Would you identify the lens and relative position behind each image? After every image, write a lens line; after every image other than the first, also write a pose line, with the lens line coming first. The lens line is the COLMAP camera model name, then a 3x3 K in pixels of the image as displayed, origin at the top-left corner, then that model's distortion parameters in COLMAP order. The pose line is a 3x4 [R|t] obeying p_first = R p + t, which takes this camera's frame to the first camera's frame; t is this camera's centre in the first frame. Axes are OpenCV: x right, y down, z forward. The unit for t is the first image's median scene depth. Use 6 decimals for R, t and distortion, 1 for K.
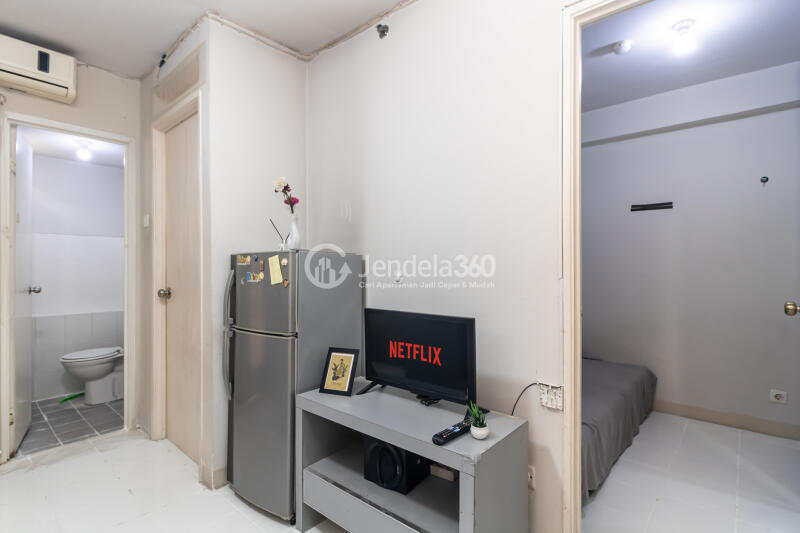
lens RADIAL K [[397.3, 0, 397.7], [0, 397.3, 265.0], [0, 0, 1]] dist [-0.001418, -0.000322]
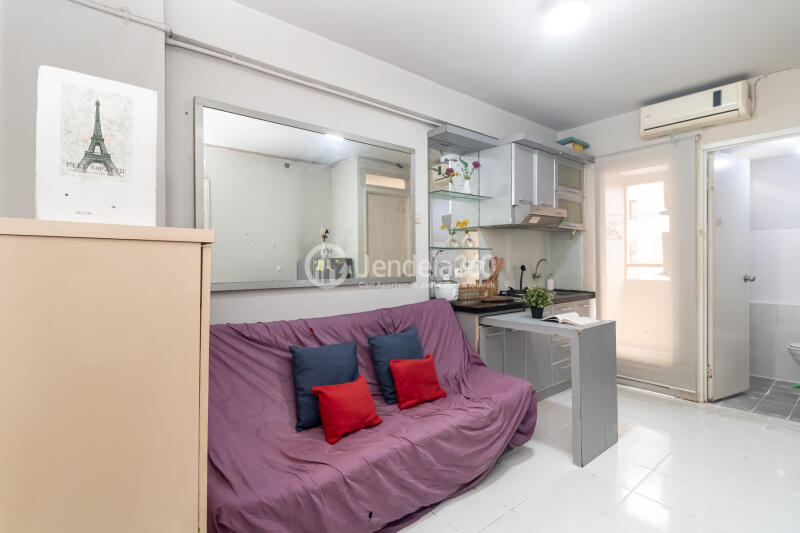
lens RADIAL K [[397.3, 0, 395.2], [0, 397.3, 263.7], [0, 0, 1]] dist [-0.001418, -0.000322]
pose [[-0.145450, 0.006350, -0.989345, 0.482998], [0.011571, 0.999922, 0.004716, -0.000232], [0.989298, -0.010762, -0.145512, 0.145955]]
